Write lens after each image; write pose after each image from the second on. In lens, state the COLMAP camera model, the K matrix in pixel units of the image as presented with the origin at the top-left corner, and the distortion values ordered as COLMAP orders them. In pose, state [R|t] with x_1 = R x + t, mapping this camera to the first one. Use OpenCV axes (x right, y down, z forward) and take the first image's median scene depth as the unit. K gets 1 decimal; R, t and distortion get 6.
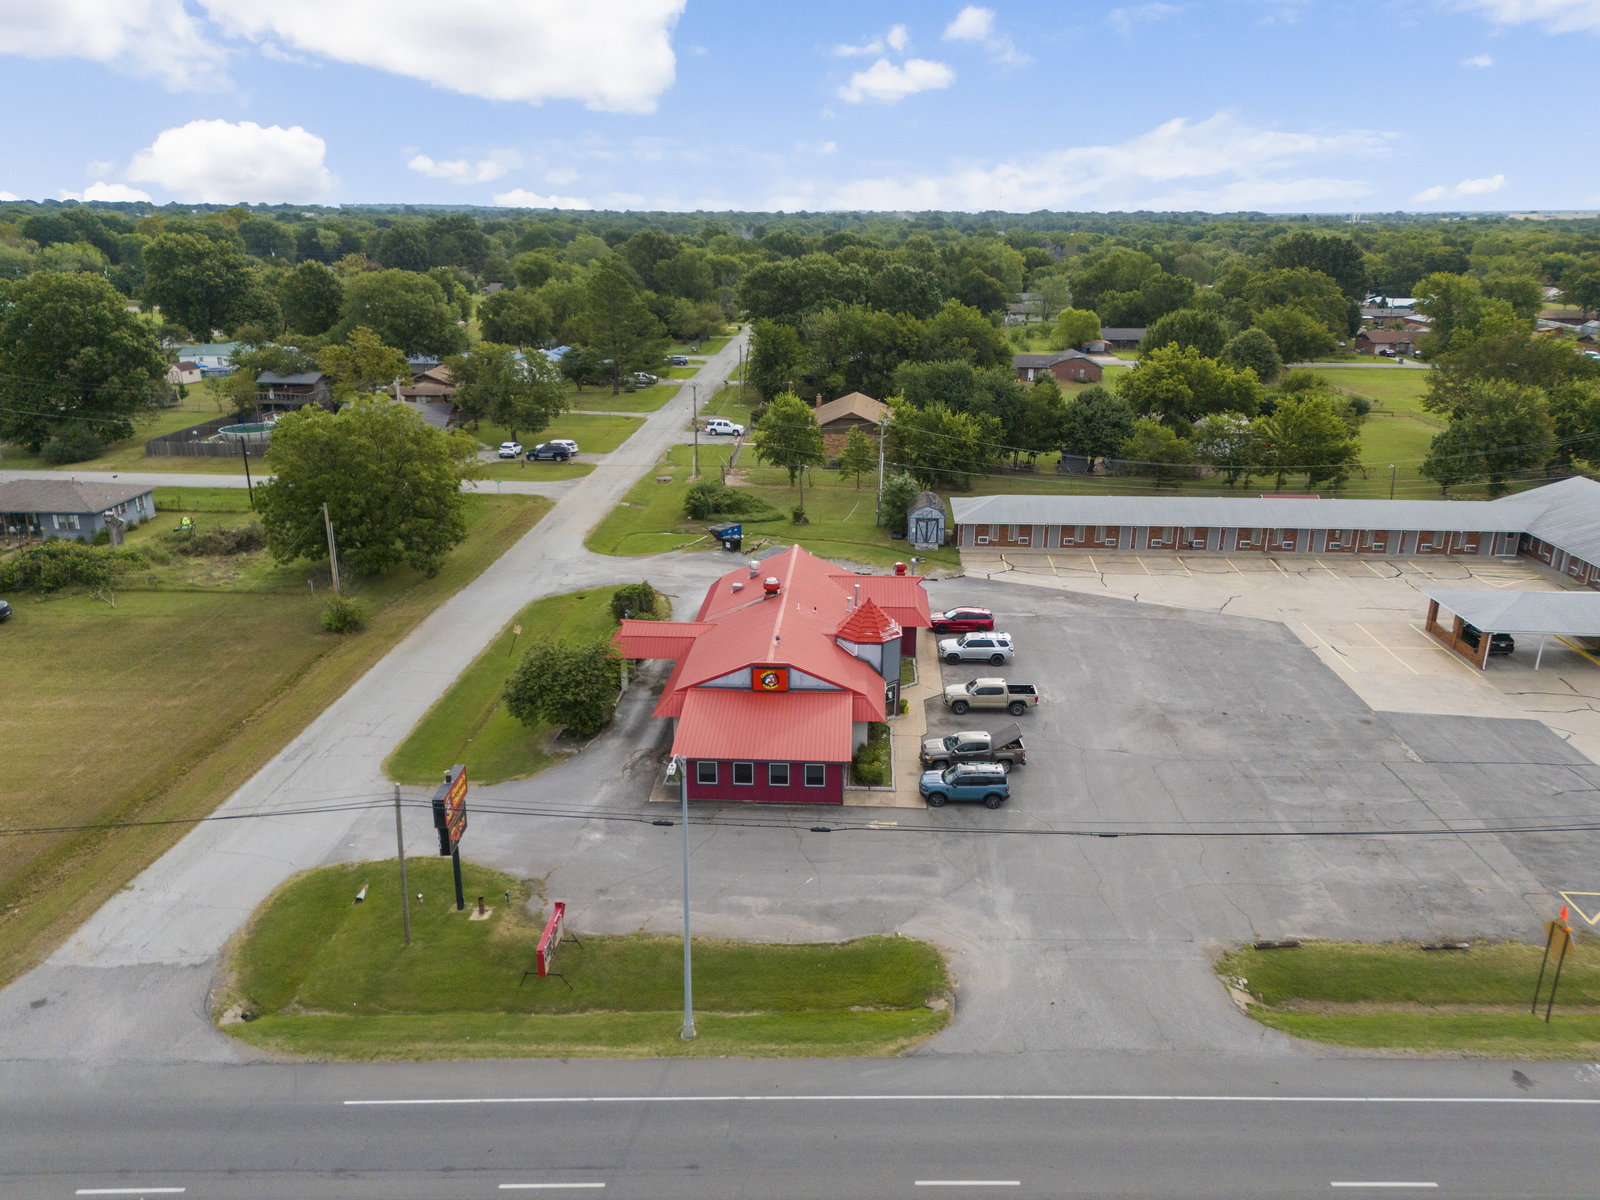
lens RADIAL K [[1164.0, 0, 803.4], [0, 1164.0, 600.3], [0, 0, 1]] dist [0.097214, -0.093396]
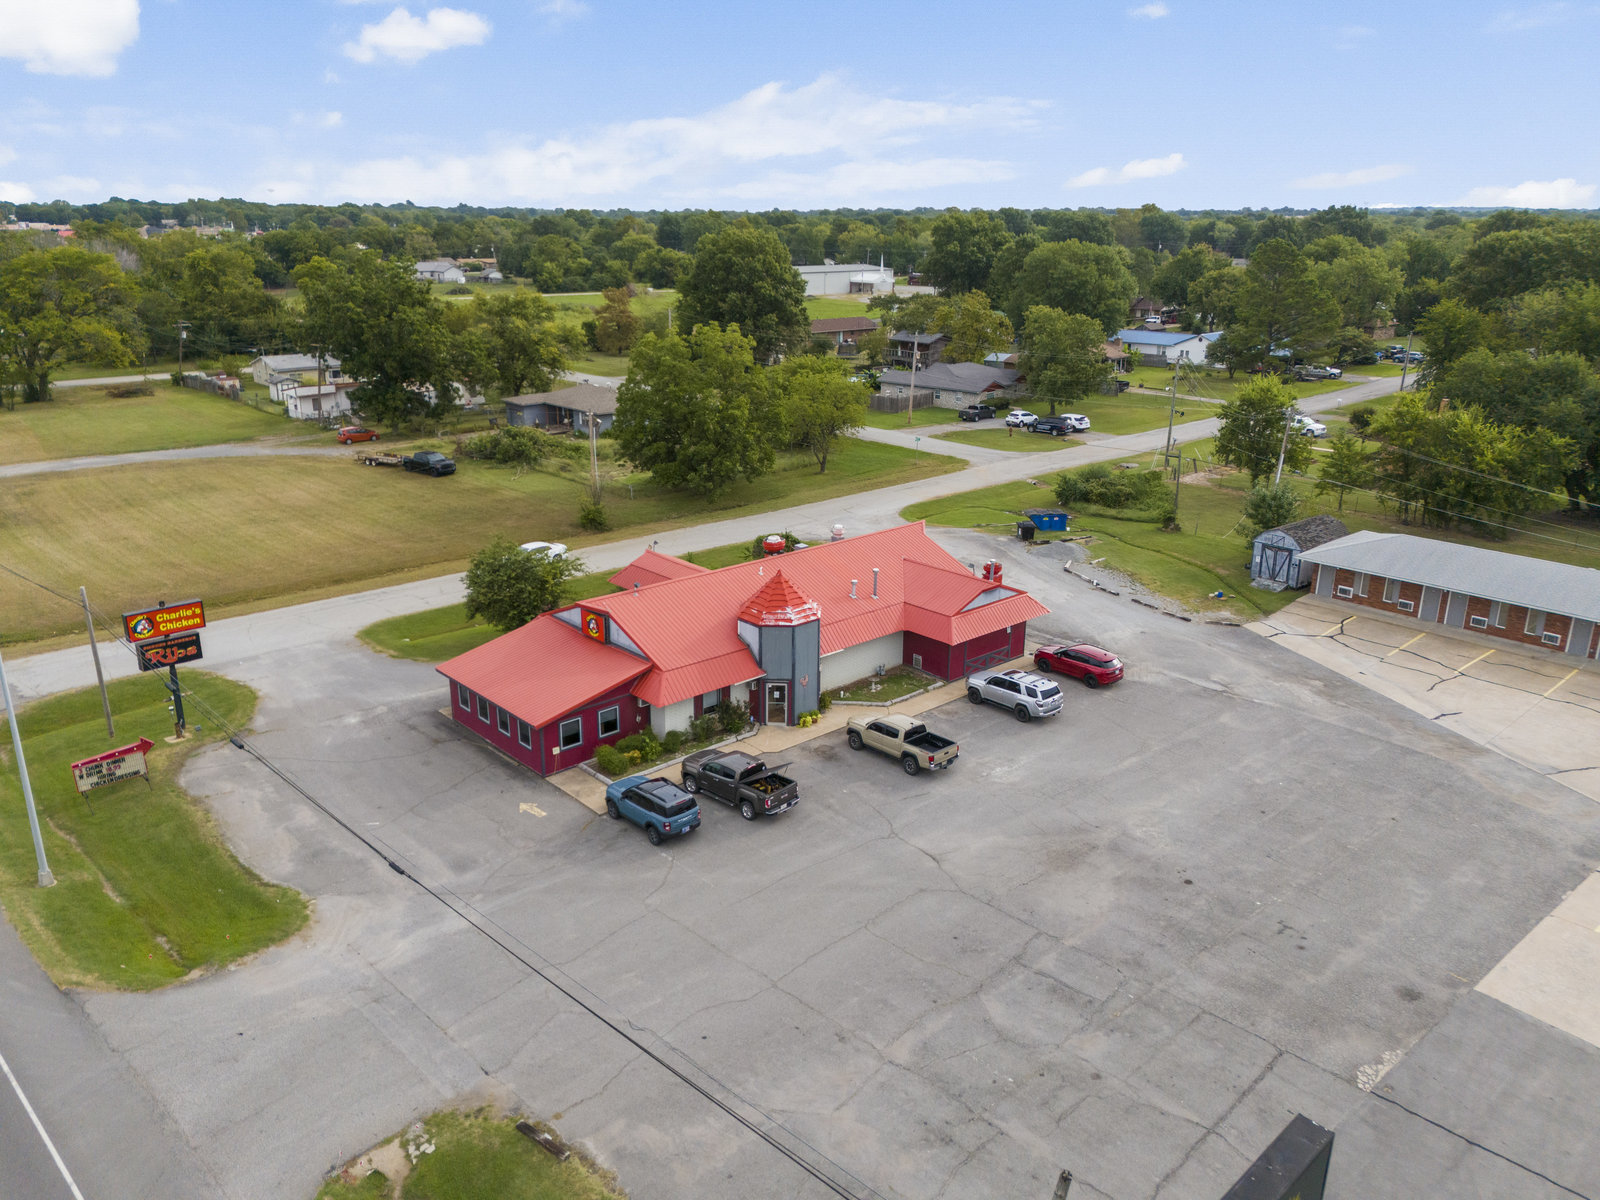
lens RADIAL K [[1169.3, 0, 804.9], [0, 1169.3, 596.1], [0, 0, 1]] dist [0.096585, -0.103290]
pose [[0.711823, 0.215628, -0.668440, 0.523136], [-0.221658, 0.972038, 0.077519, -0.043701], [0.666465, 0.092985, 0.739715, 0.361352]]
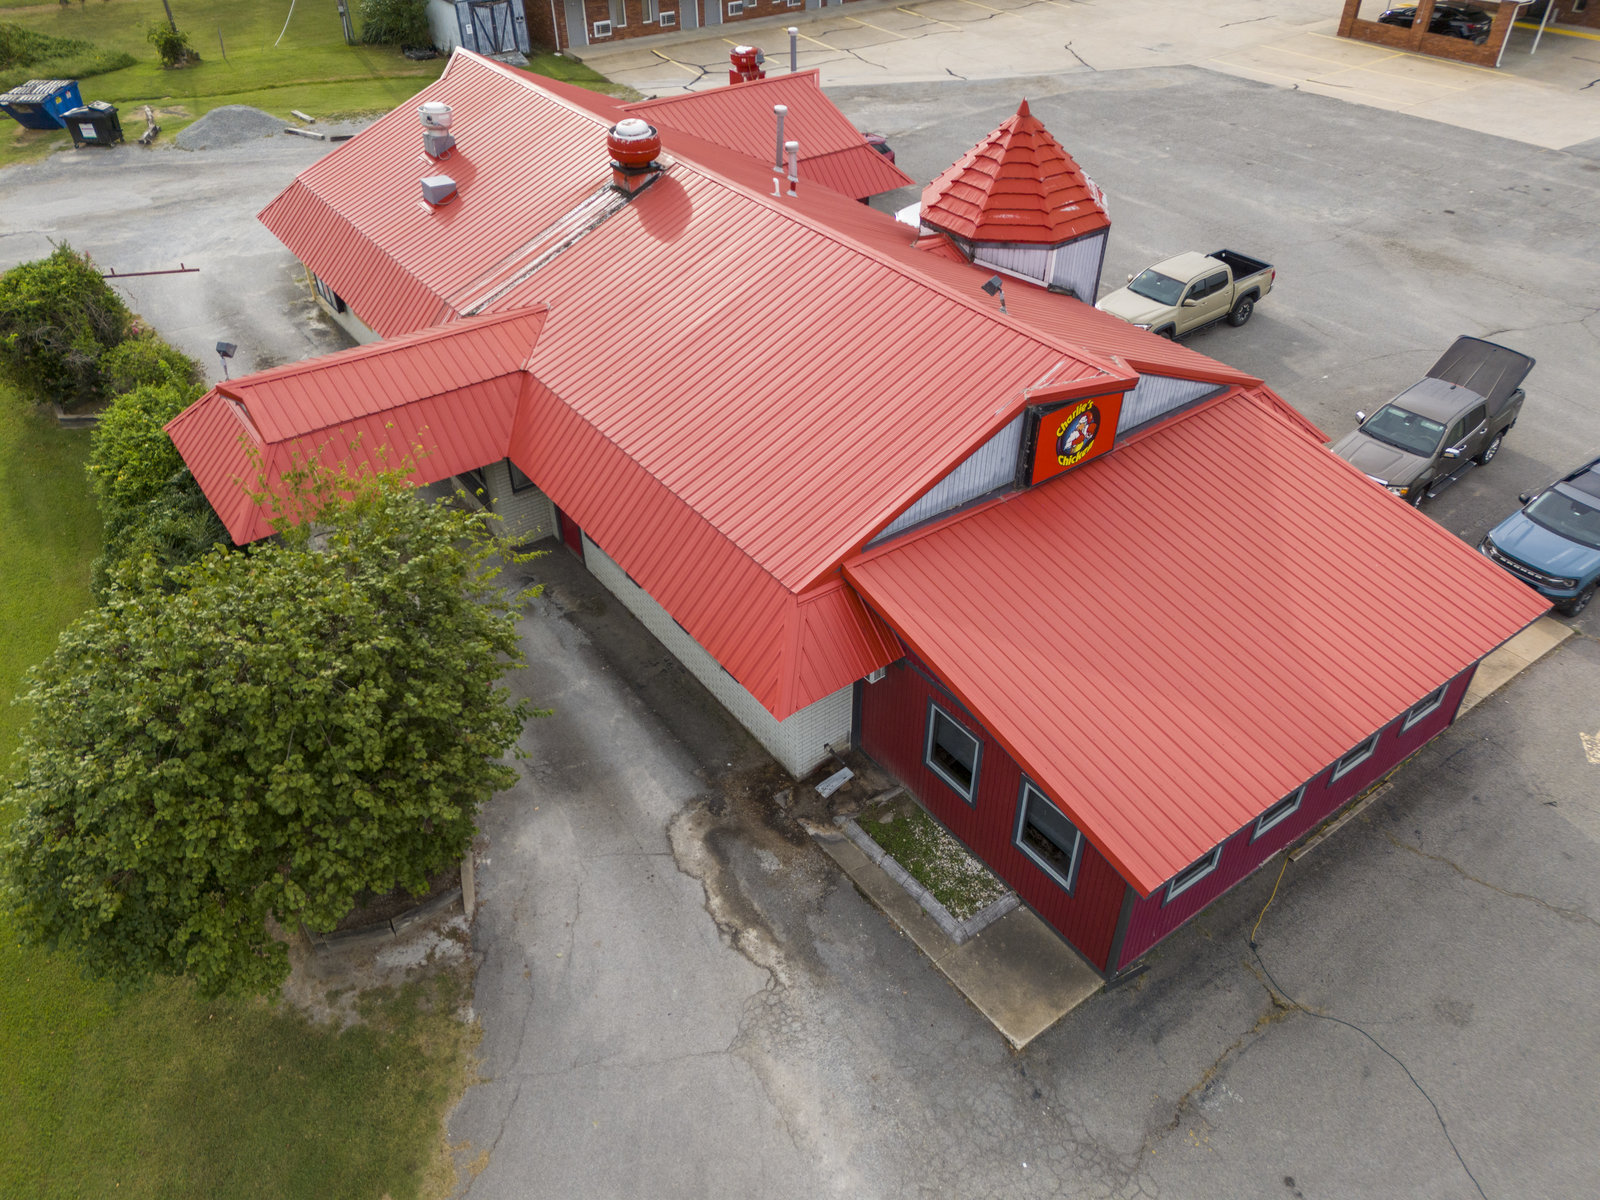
lens RADIAL K [[1169.3, 0, 804.9], [0, 1169.3, 596.1], [0, 0, 1]] dist [0.096585, -0.103290]
pose [[0.770196, -0.393000, 0.502343, -0.192317], [0.202480, 0.897527, 0.391722, -0.018617], [-0.604814, -0.199989, 0.770847, 0.637499]]
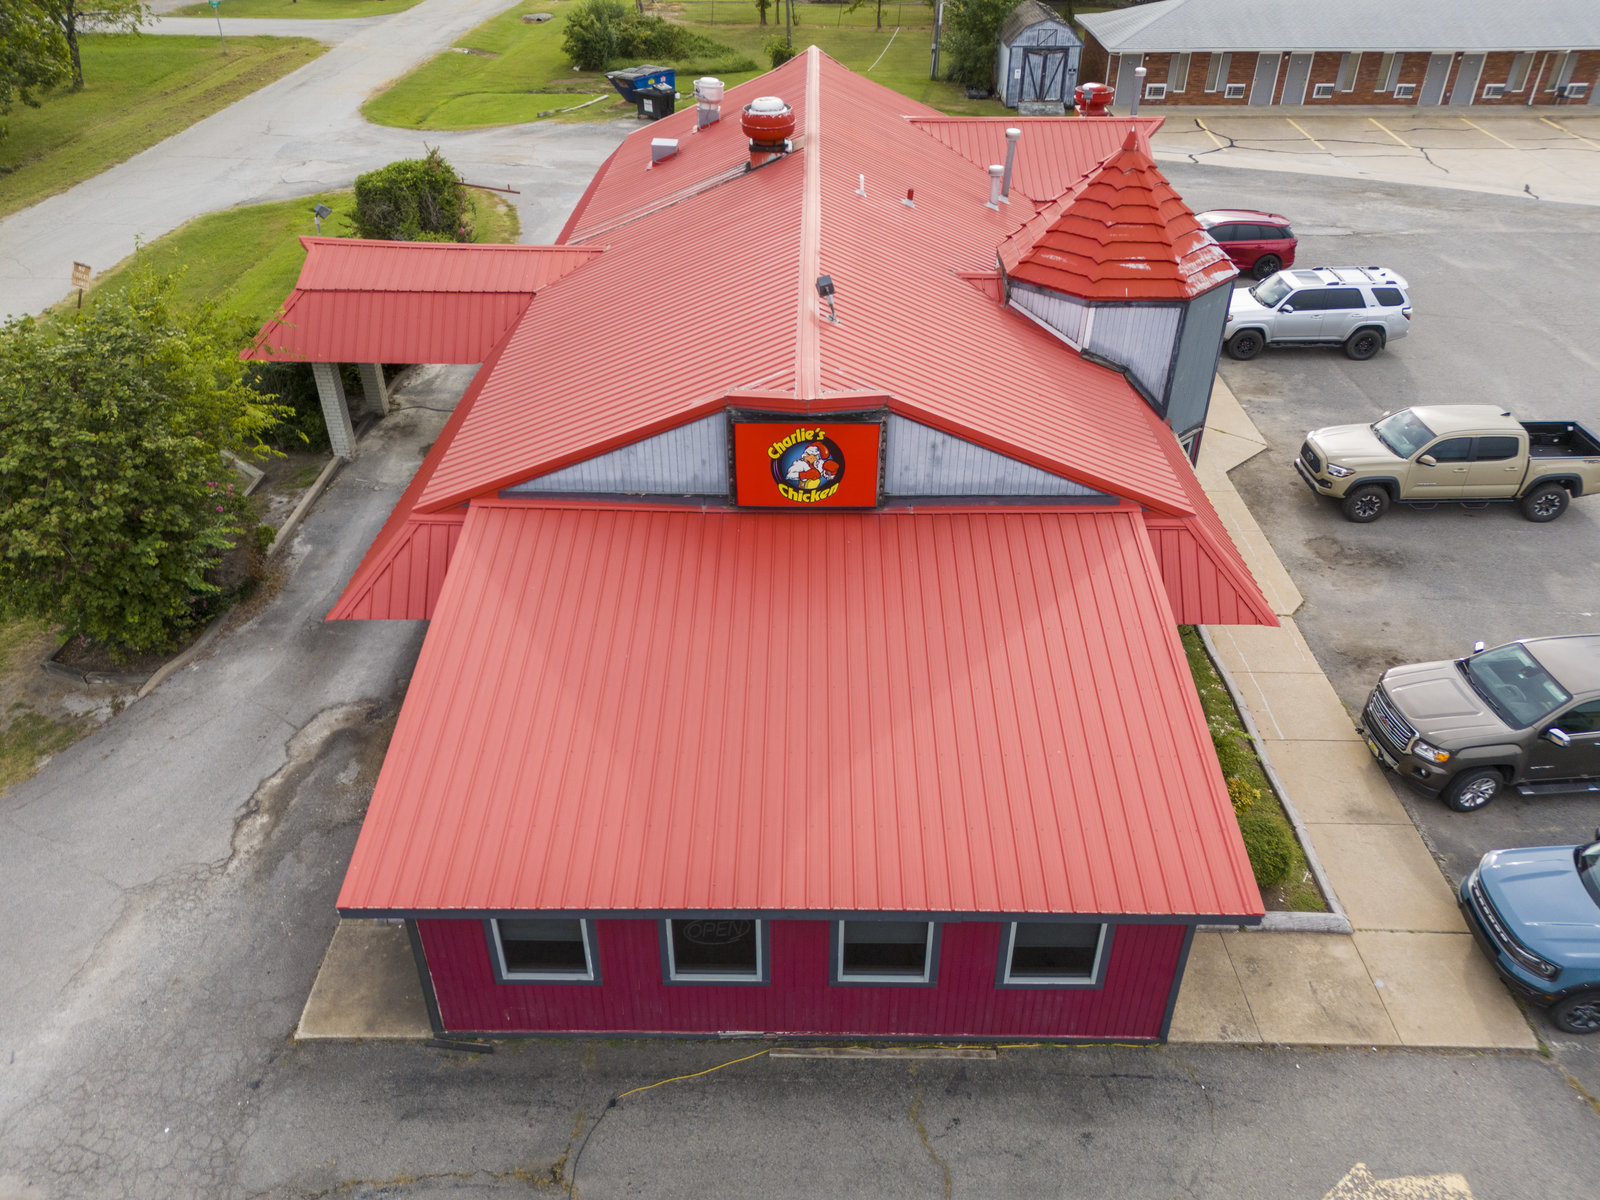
lens RADIAL K [[1164.0, 0, 803.4], [0, 1164.0, 600.3], [0, 0, 1]] dist [0.097214, -0.093396]
pose [[0.998951, -0.024790, 0.038491, -0.031071], [0.013314, 0.961686, 0.273828, 0.023017], [-0.043804, -0.273029, 0.961008, 0.600056]]
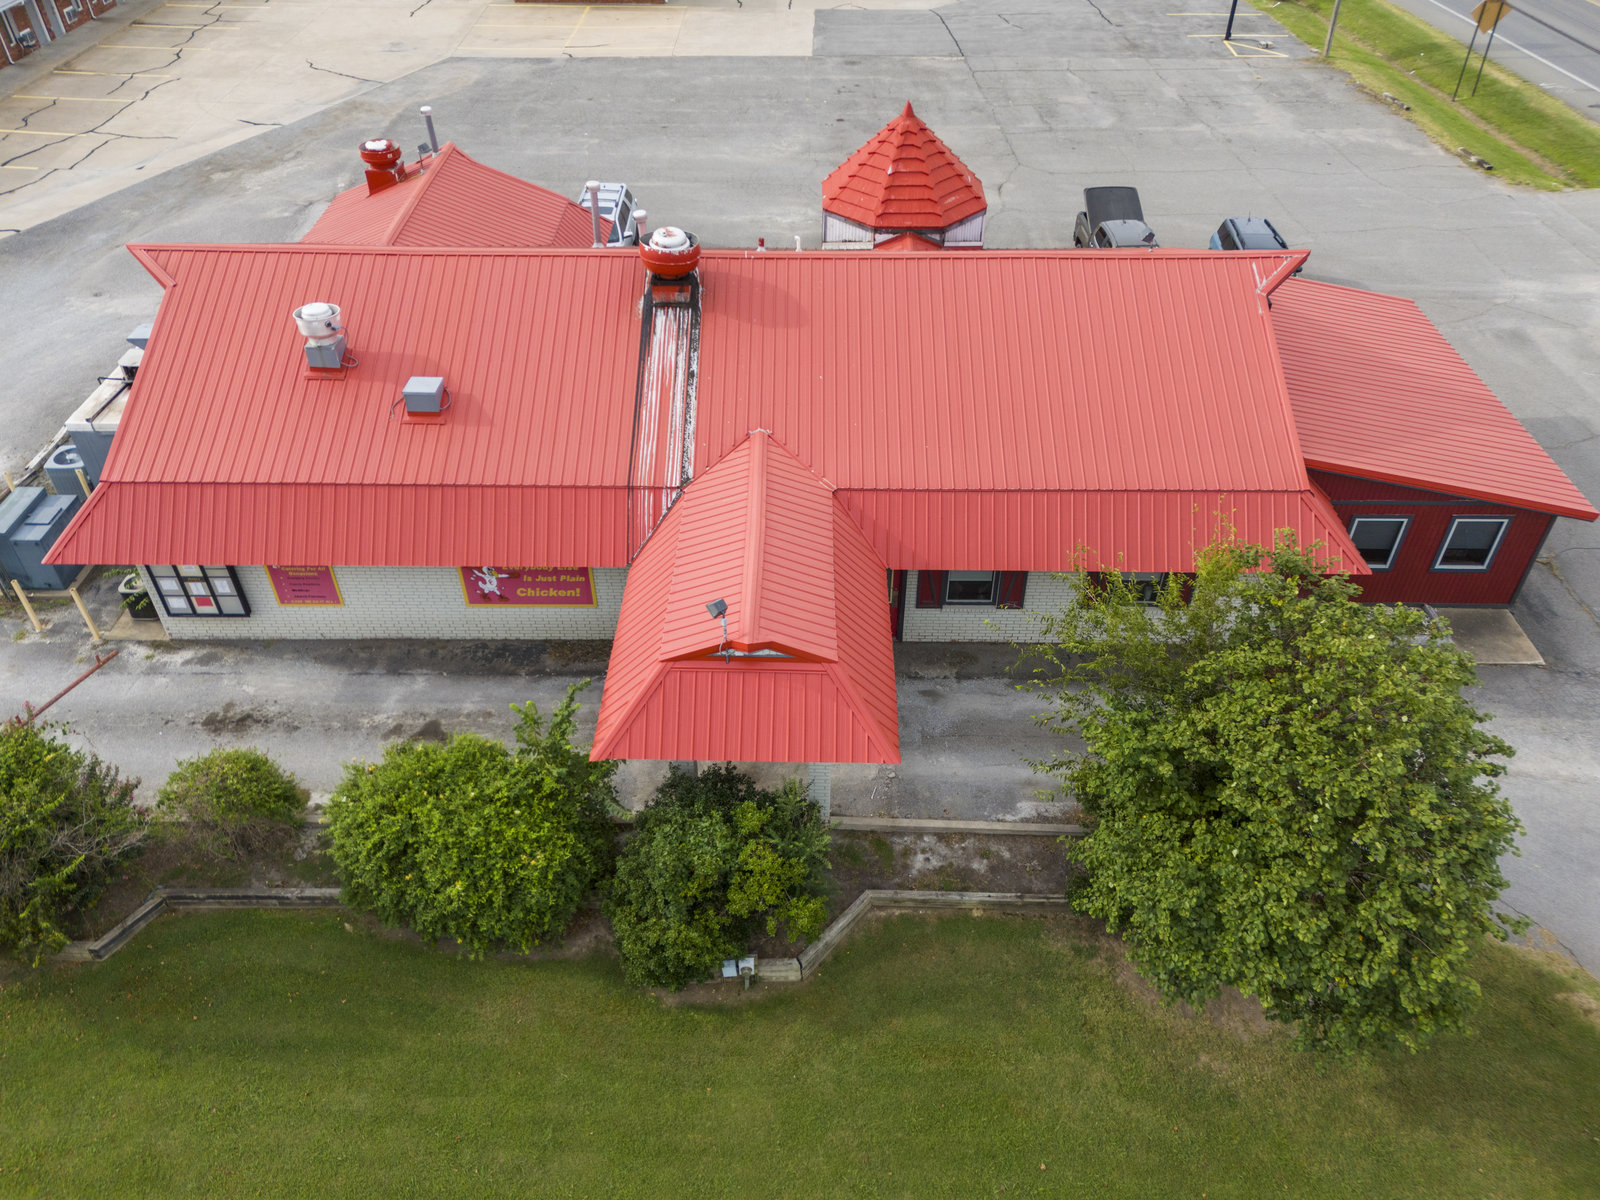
lens RADIAL K [[1164.0, 0, 803.4], [0, 1164.0, 600.3], [0, 0, 1]] dist [0.097214, -0.093396]
pose [[-0.049036, -0.643114, 0.764199, -0.303389], [0.309751, 0.717604, 0.623778, -0.121712], [-0.949552, 0.267299, 0.164017, 0.869752]]
